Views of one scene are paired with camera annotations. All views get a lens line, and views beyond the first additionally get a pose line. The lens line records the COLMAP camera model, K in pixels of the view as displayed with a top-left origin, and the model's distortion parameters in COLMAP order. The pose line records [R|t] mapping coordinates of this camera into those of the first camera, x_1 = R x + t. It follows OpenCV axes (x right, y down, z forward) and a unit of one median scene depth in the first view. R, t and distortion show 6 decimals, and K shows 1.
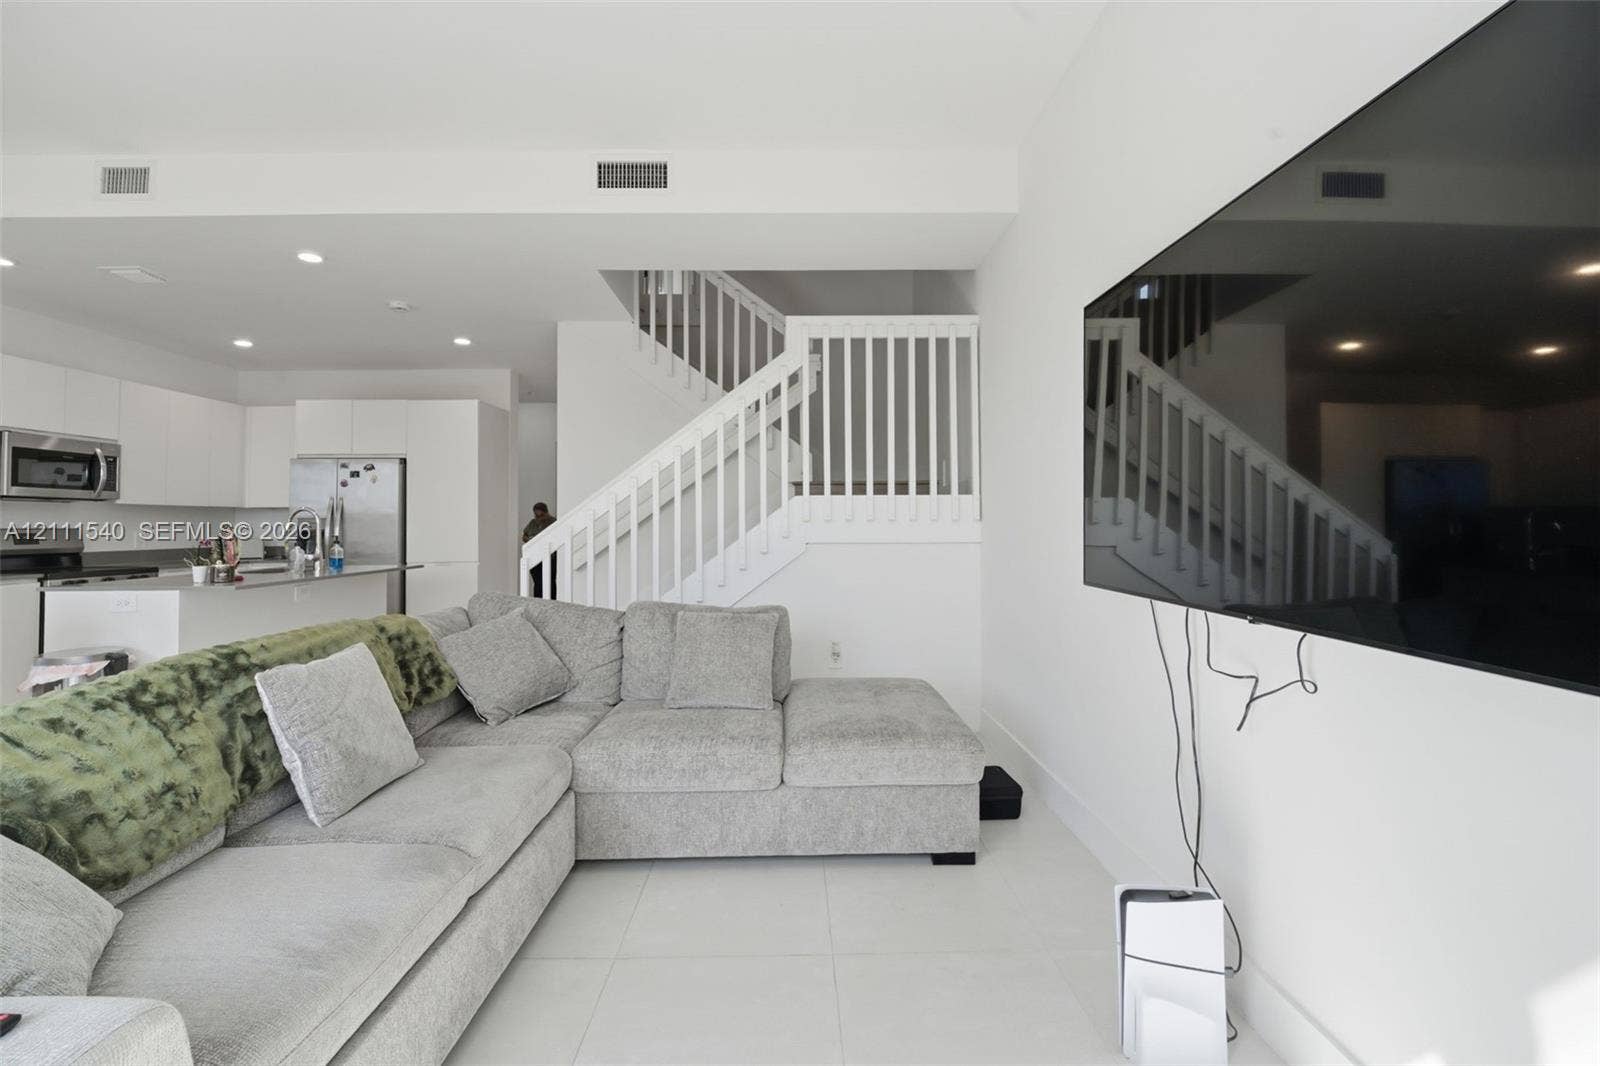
lens RADIAL K [[685.4, 0, 794.9], [0, 685.4, 504.9], [0, 0, 1]] dist [-0.006806, -0.006736]
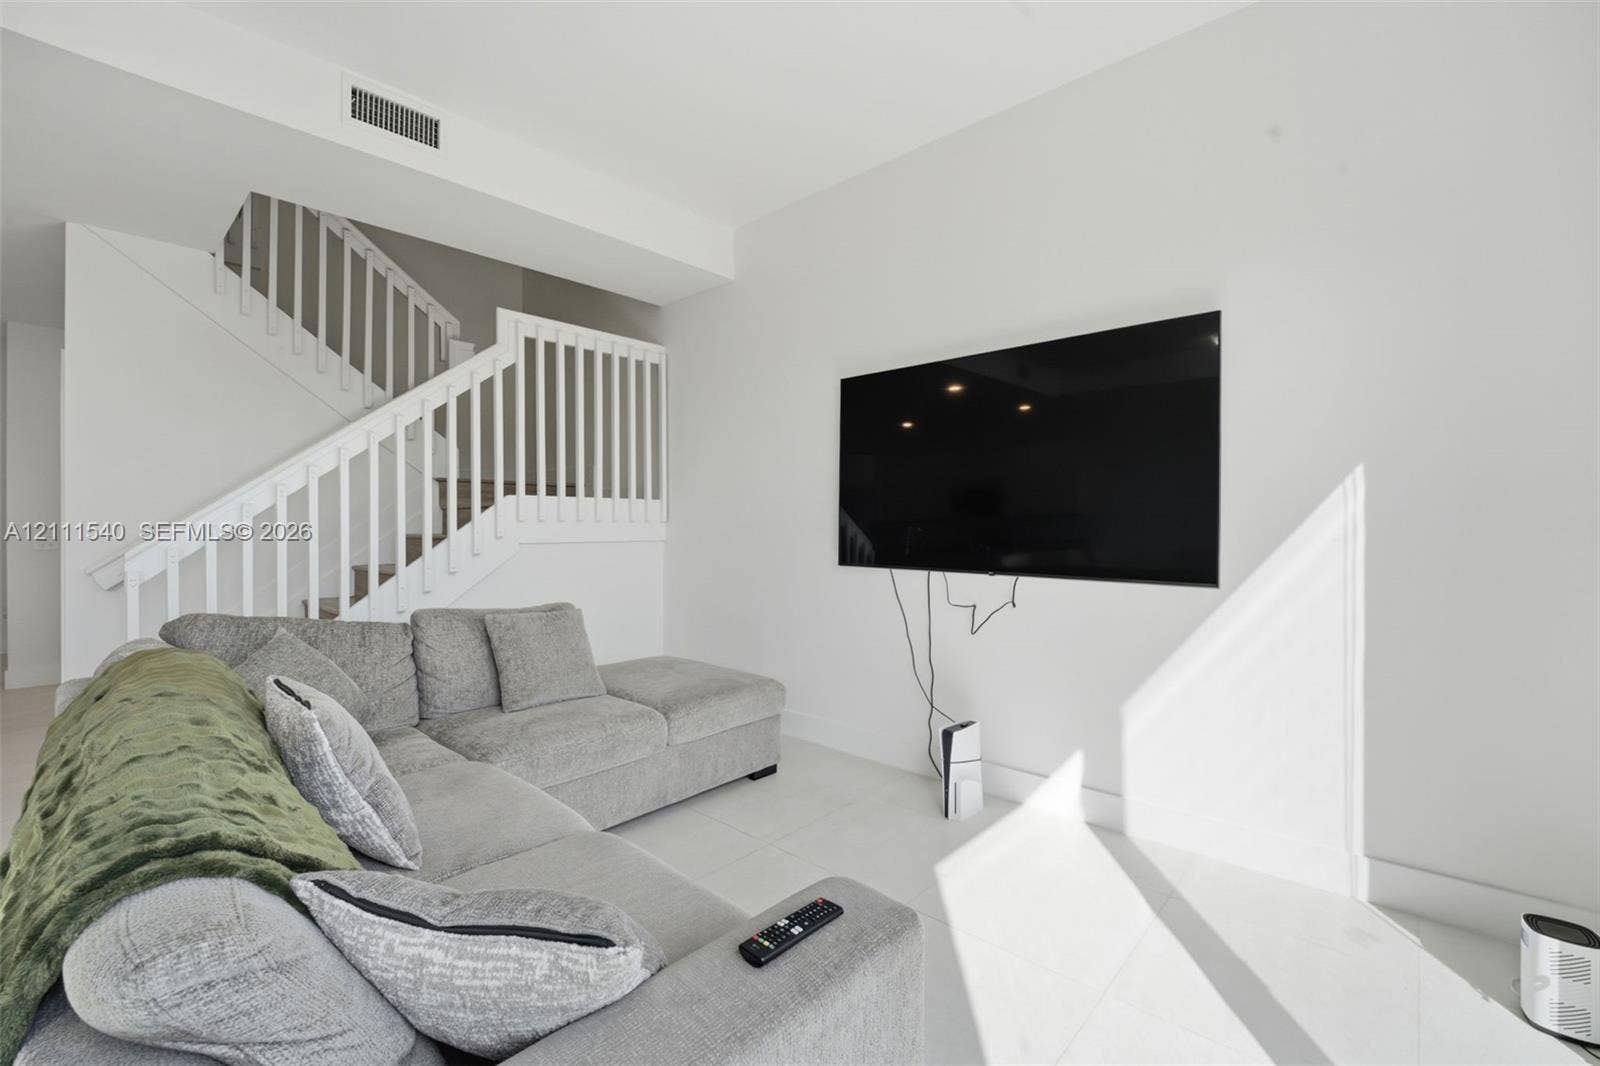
lens RADIAL K [[685.4, 0, 797.9], [0, 685.4, 520.0], [0, 0, 1]] dist [-0.006806, -0.006736]
pose [[0.681022, 0.009560, 0.732200, -0.436291], [-0.022518, 0.999715, 0.007892, 0.004949], [-0.731916, -0.021862, 0.681044, 0.029208]]
